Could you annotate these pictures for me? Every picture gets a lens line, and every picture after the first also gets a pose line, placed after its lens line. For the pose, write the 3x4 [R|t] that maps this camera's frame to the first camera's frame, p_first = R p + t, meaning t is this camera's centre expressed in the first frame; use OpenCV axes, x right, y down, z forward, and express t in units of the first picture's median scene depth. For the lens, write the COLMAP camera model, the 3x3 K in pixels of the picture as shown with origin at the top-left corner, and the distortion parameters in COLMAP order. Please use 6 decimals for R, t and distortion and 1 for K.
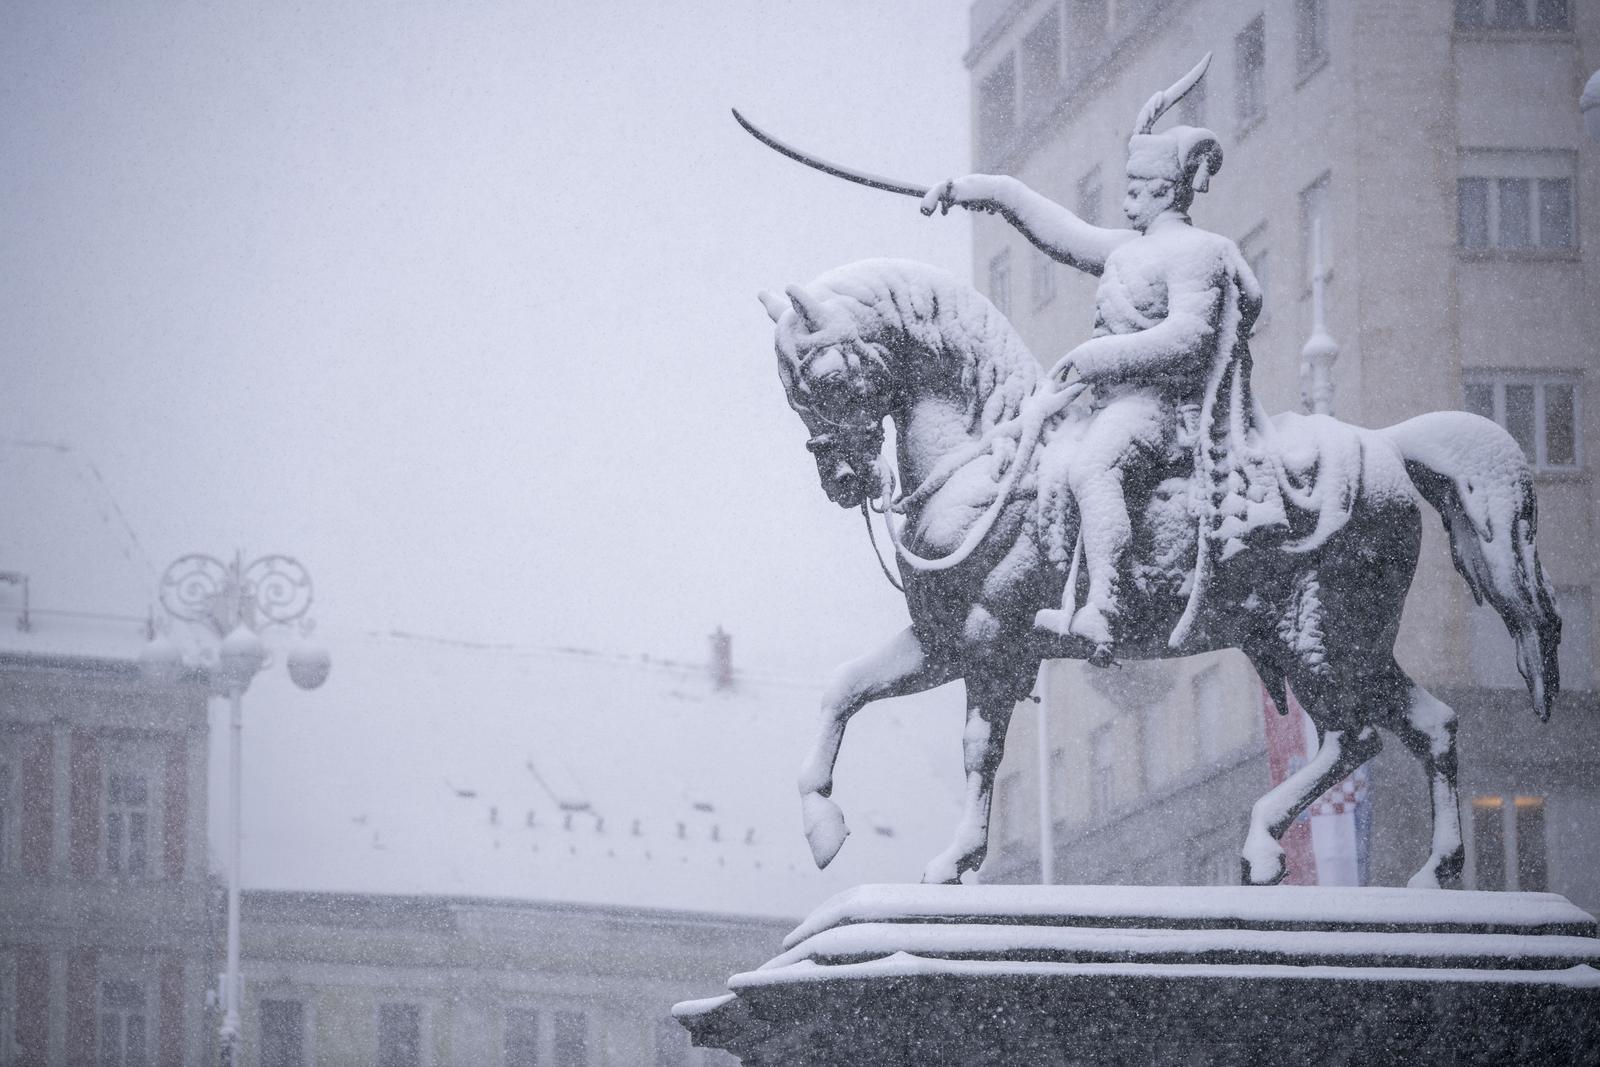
lens RADIAL K [[6396.3, 0, 800.0], [0, 6396.3, 533.5], [0, 0, 1]] dist [1.451794, -0.341880]
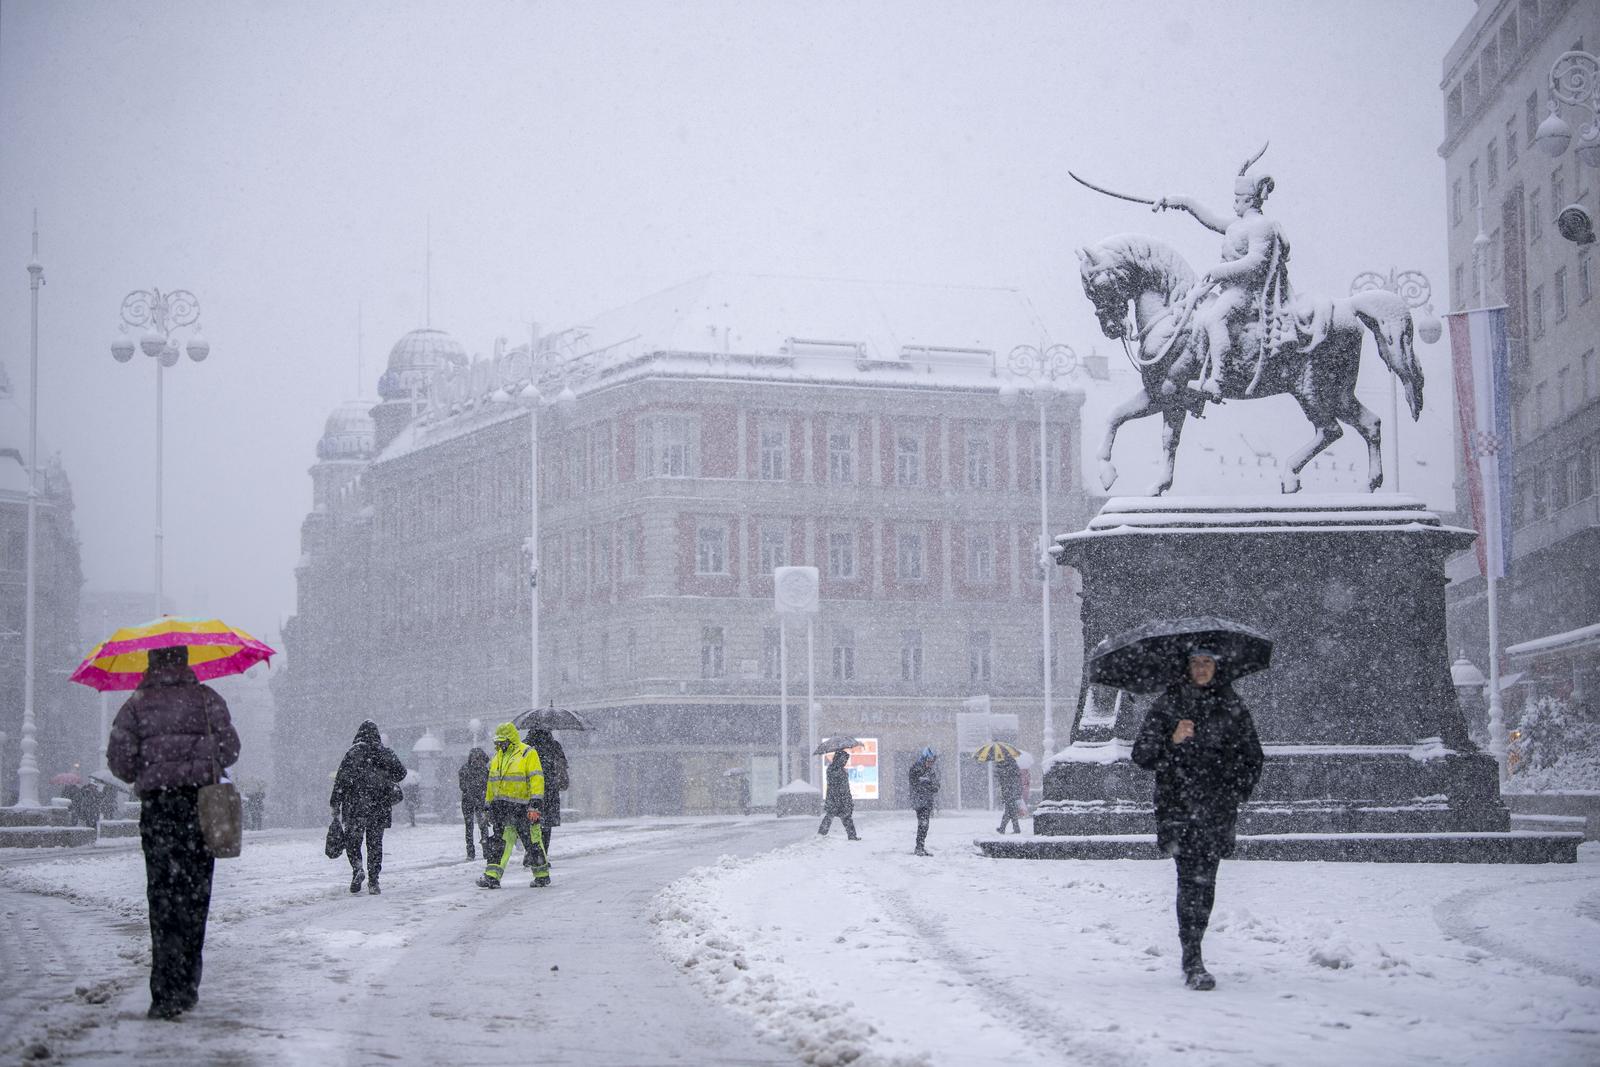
lens RADIAL K [[3226.4, 0, 800.0], [0, 3226.4, 533.5], [0, 0, 1]] dist [0.070922, 0.097192]
pose [[0.977617, -0.016403, -0.209750, 0.143680], [0.030396, 0.997508, 0.063668, -0.011896], [0.208183, -0.068618, 0.975680, -0.195992]]
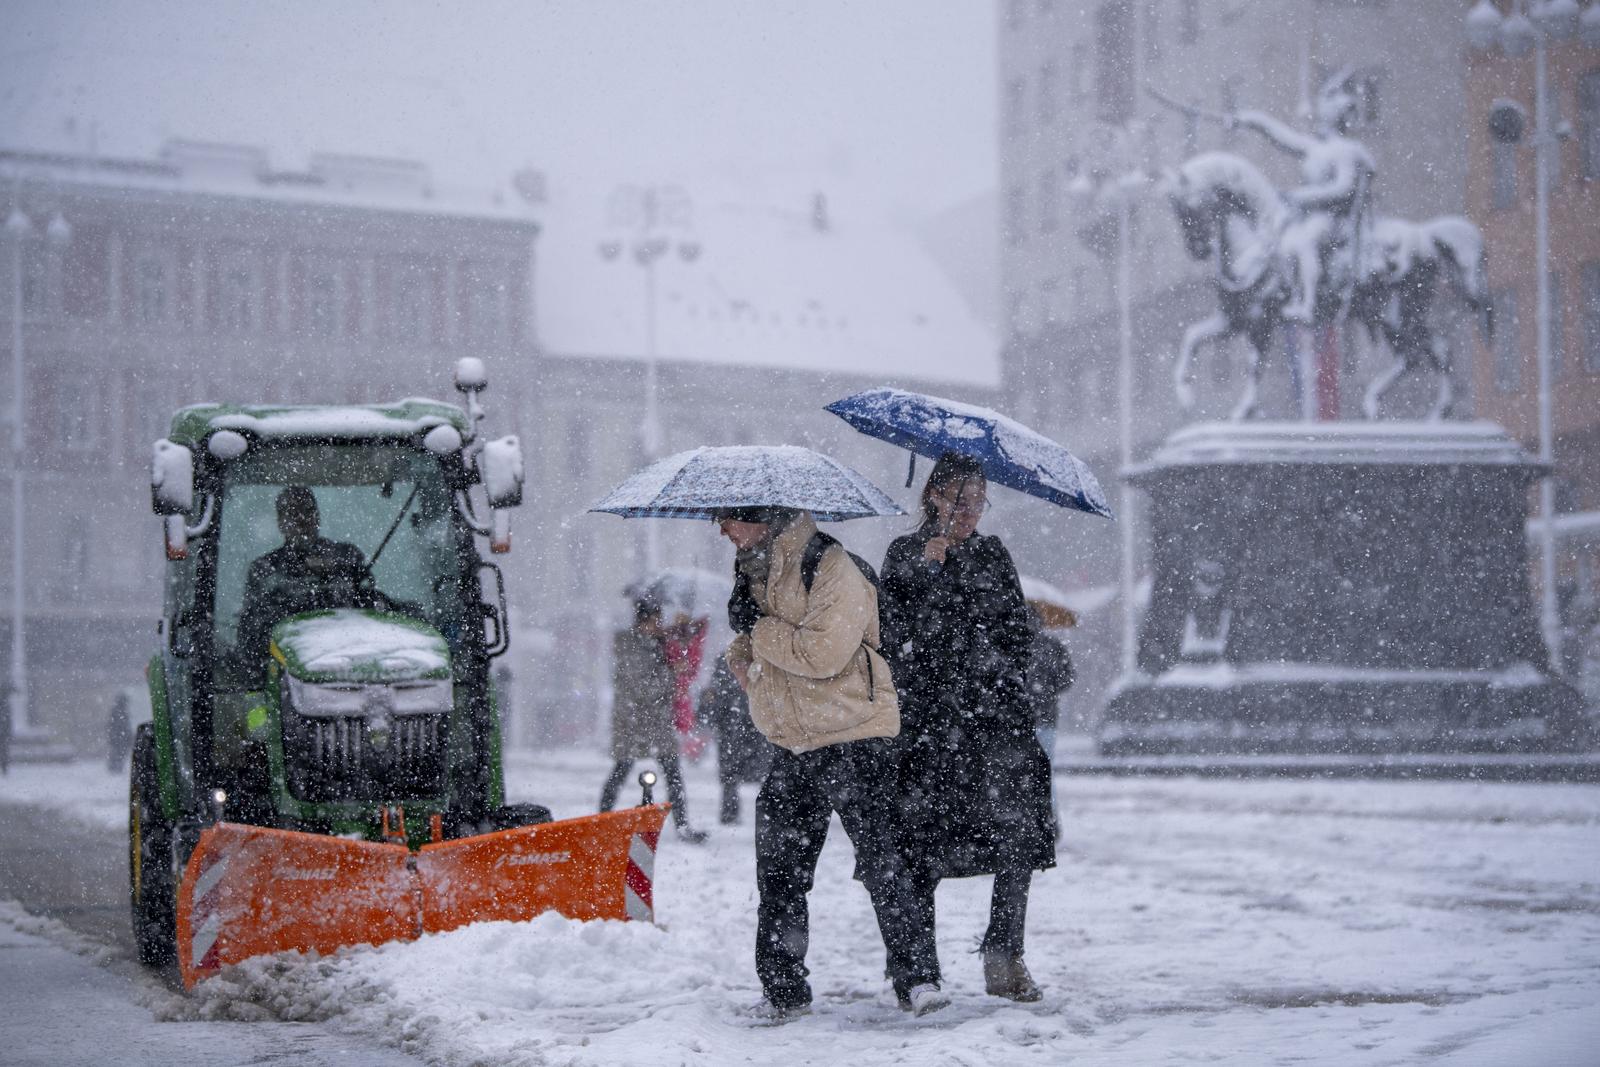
lens RADIAL K [[4672.2, 0, 800.0], [0, 4672.2, 533.5], [0, 0, 1]] dist [0.485329, -0.414803]
pose [[0.999717, 0.004396, 0.023358, -0.179337], [-0.006751, 0.994791, 0.101708, -0.079286], [-0.022789, -0.101837, 0.994540, -0.726420]]
